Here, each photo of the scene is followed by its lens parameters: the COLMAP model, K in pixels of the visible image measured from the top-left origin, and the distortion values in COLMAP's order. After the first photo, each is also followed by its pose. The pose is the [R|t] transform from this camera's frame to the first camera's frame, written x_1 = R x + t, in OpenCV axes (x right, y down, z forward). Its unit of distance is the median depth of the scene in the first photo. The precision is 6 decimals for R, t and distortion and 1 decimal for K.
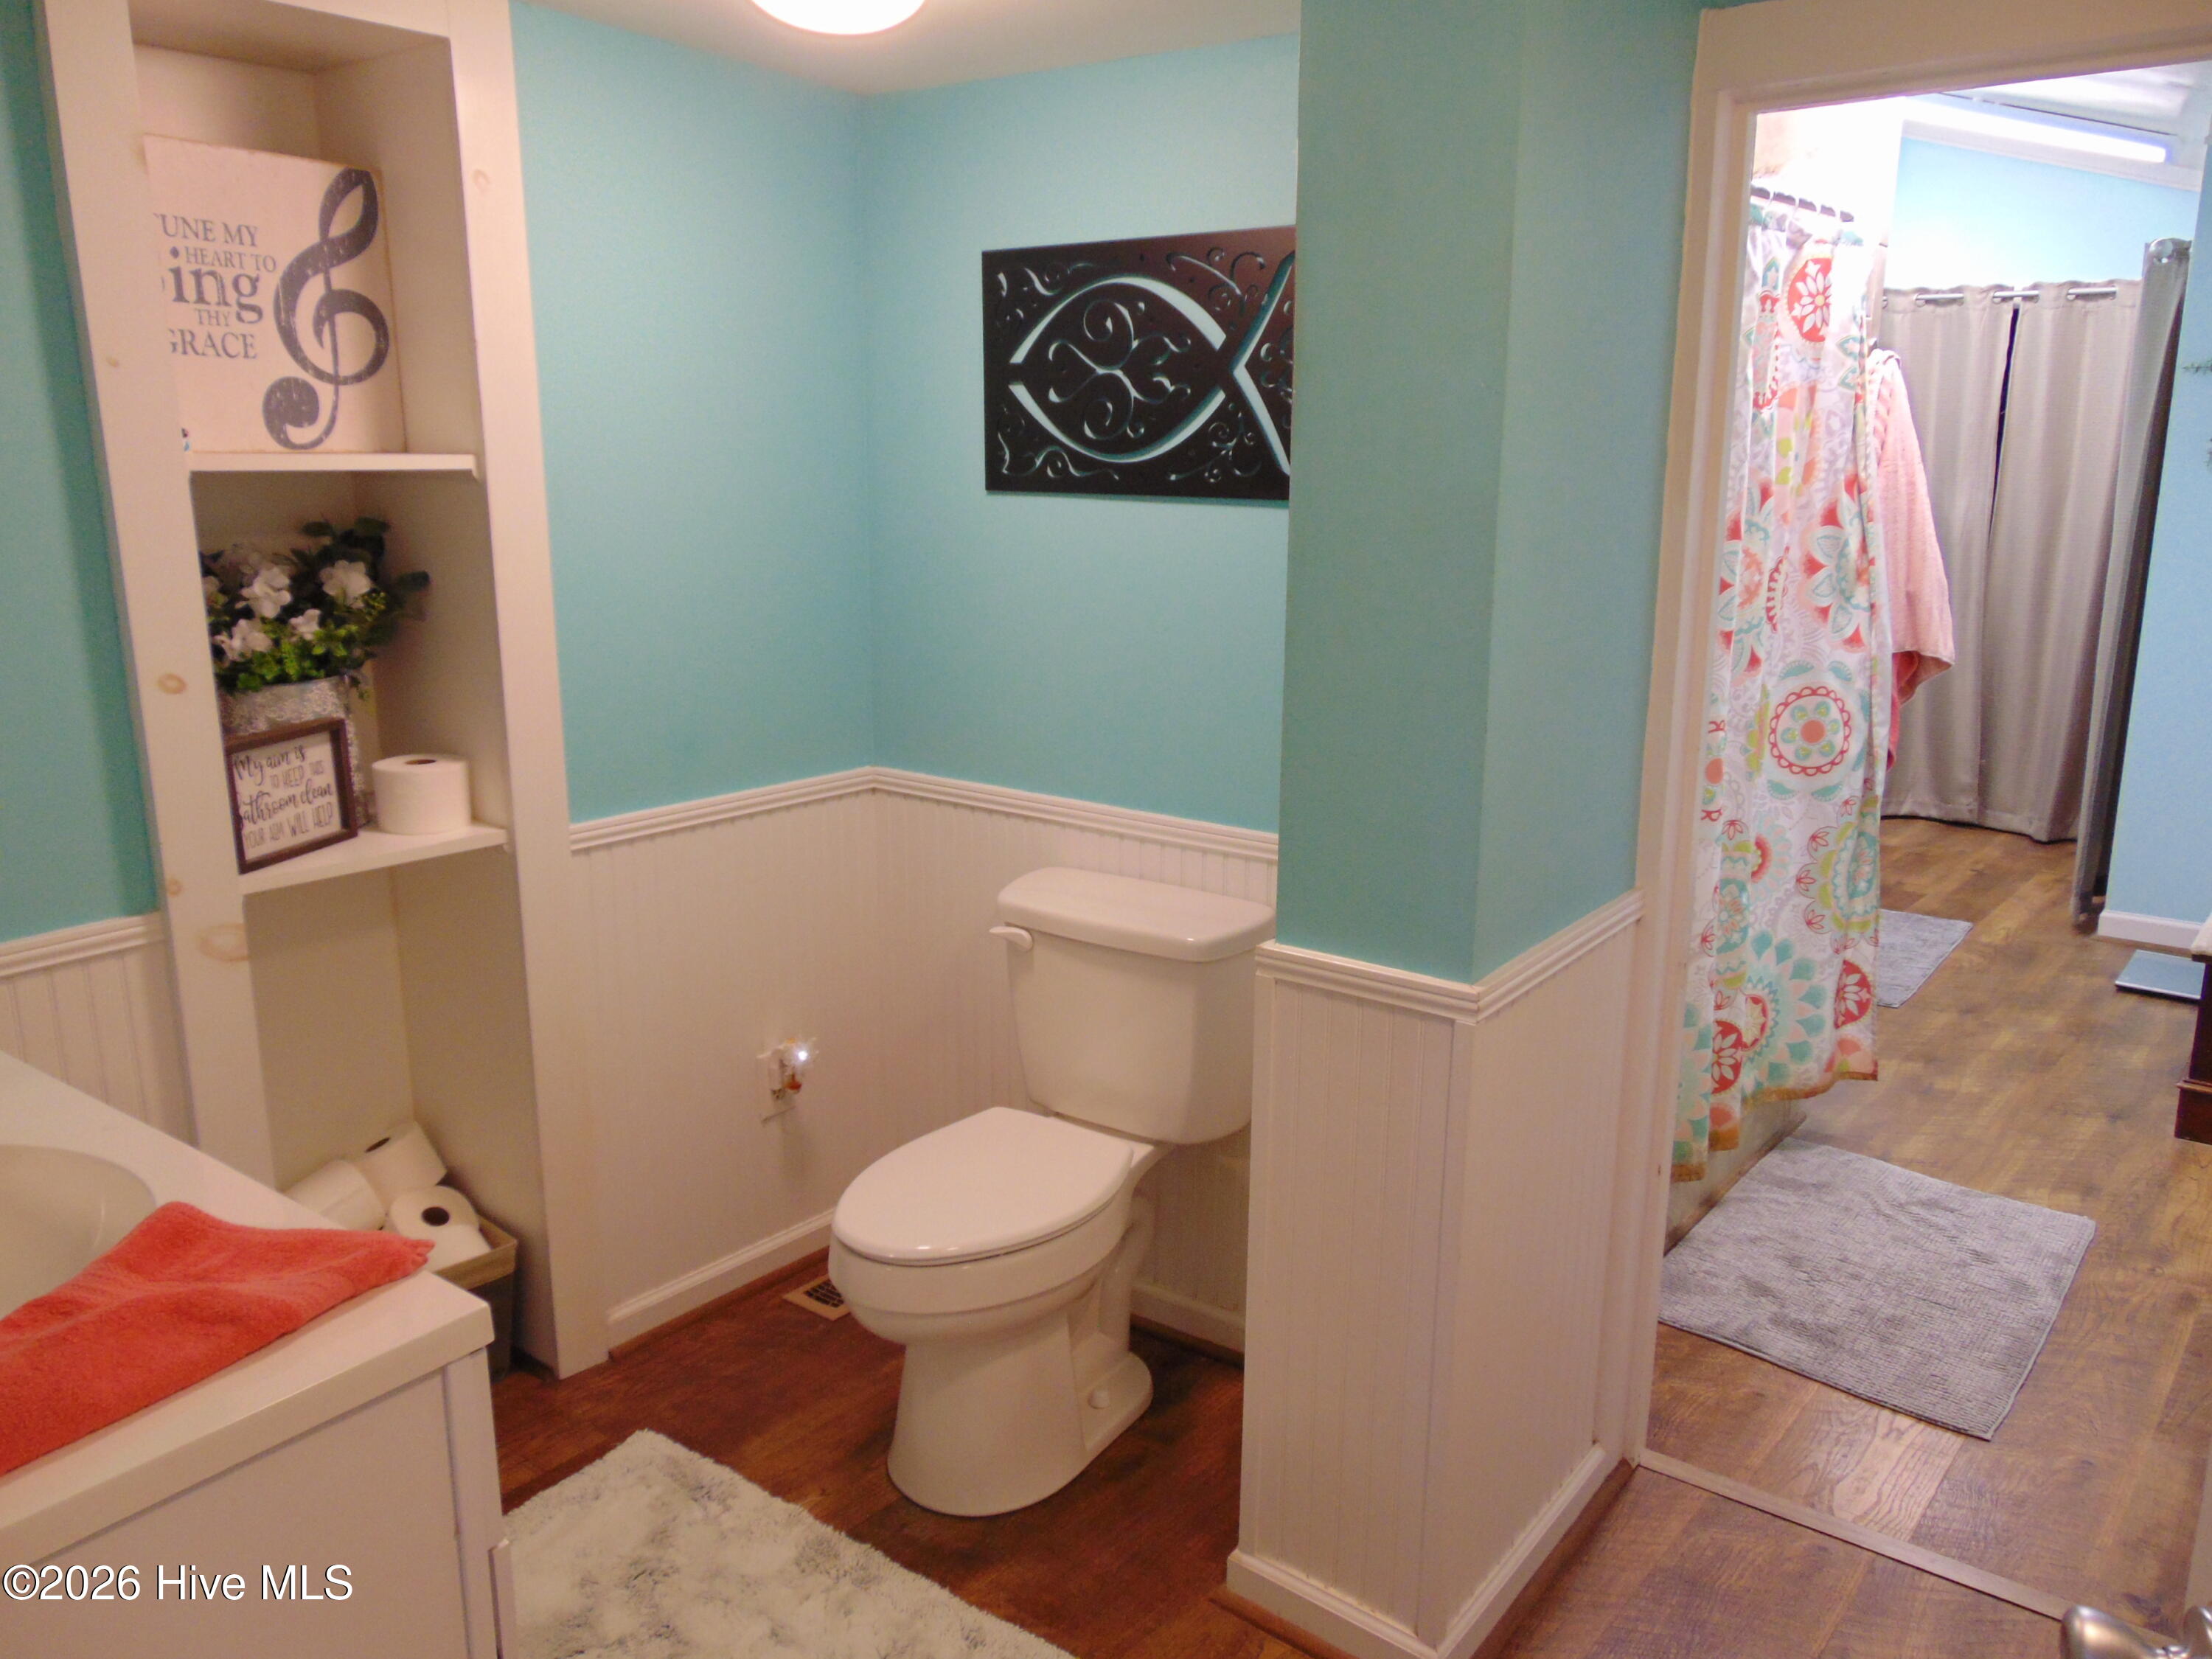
lens RADIAL K [[1655.8, 0, 1113.2], [0, 1655.8, 821.5], [0, 0, 1]] dist [-0.042504, 0.082959]
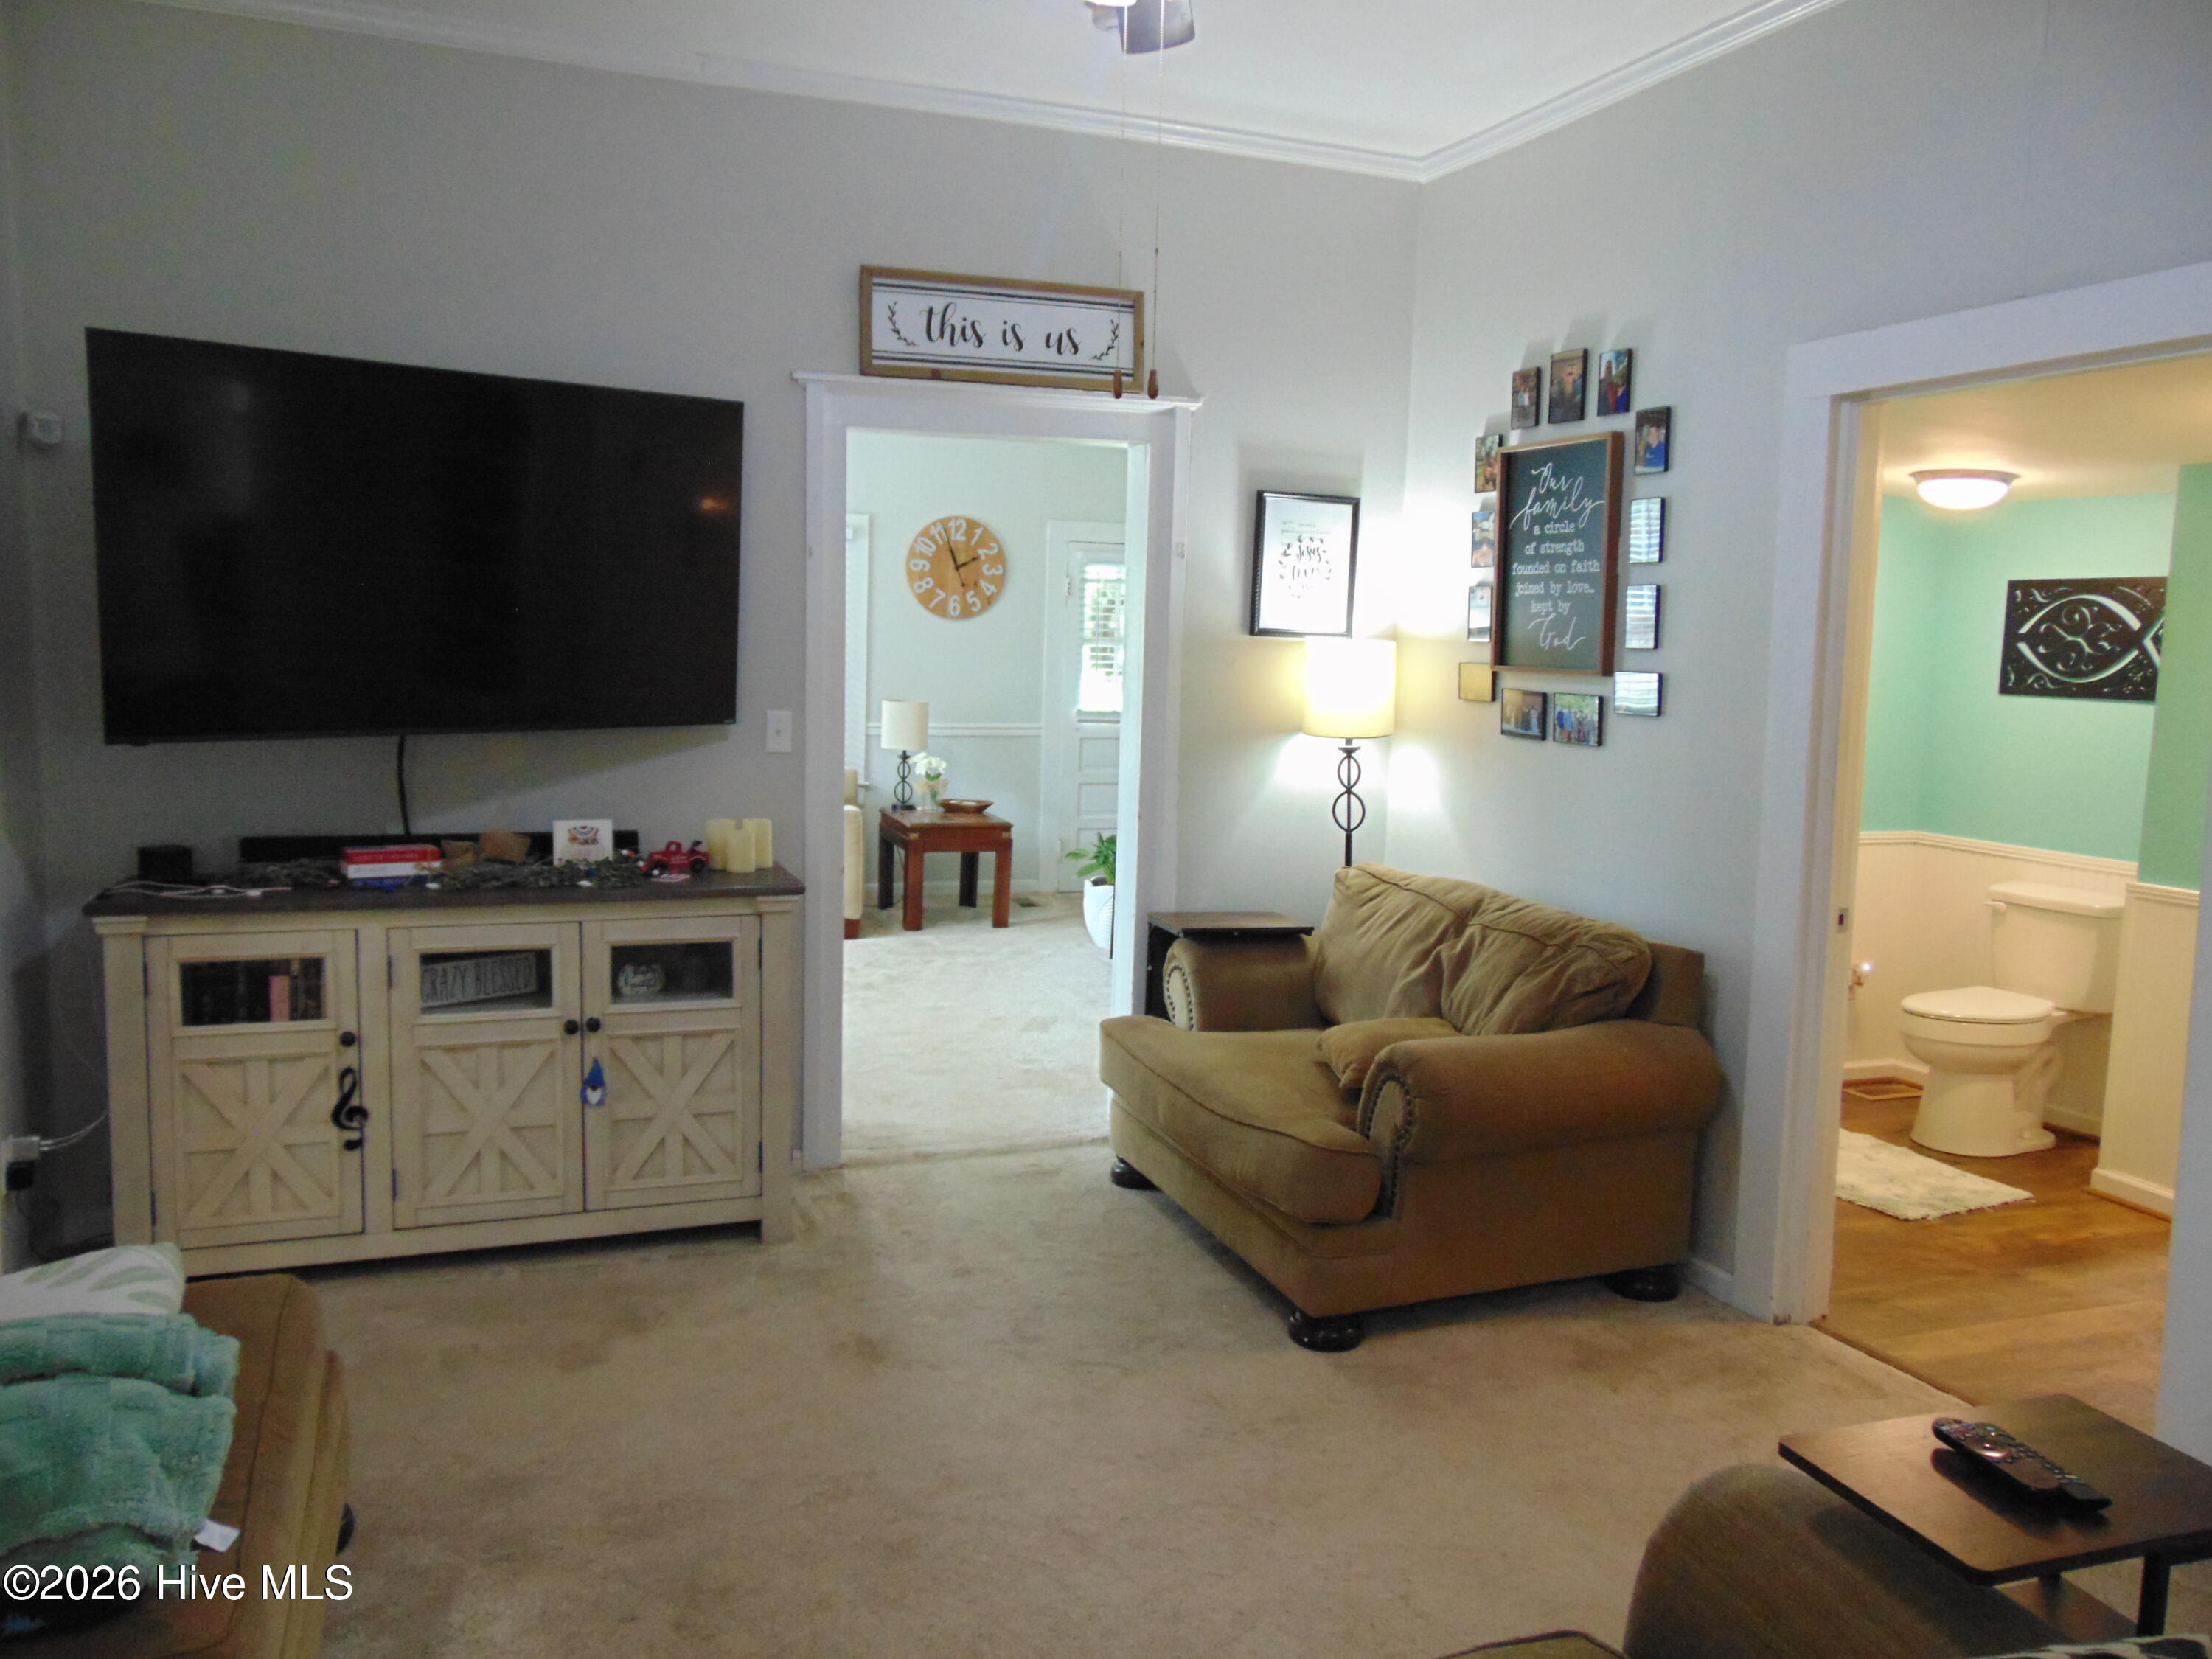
lens RADIAL K [[1655.8, 0, 1113.2], [0, 1655.8, 821.5], [0, 0, 1]] dist [-0.042504, 0.082959]
pose [[0.867650, 0.077185, -0.491147, -0.013466], [-0.138050, 0.986431, -0.088857, 0.262785], [0.477624, 0.144899, 0.866533, -1.153609]]
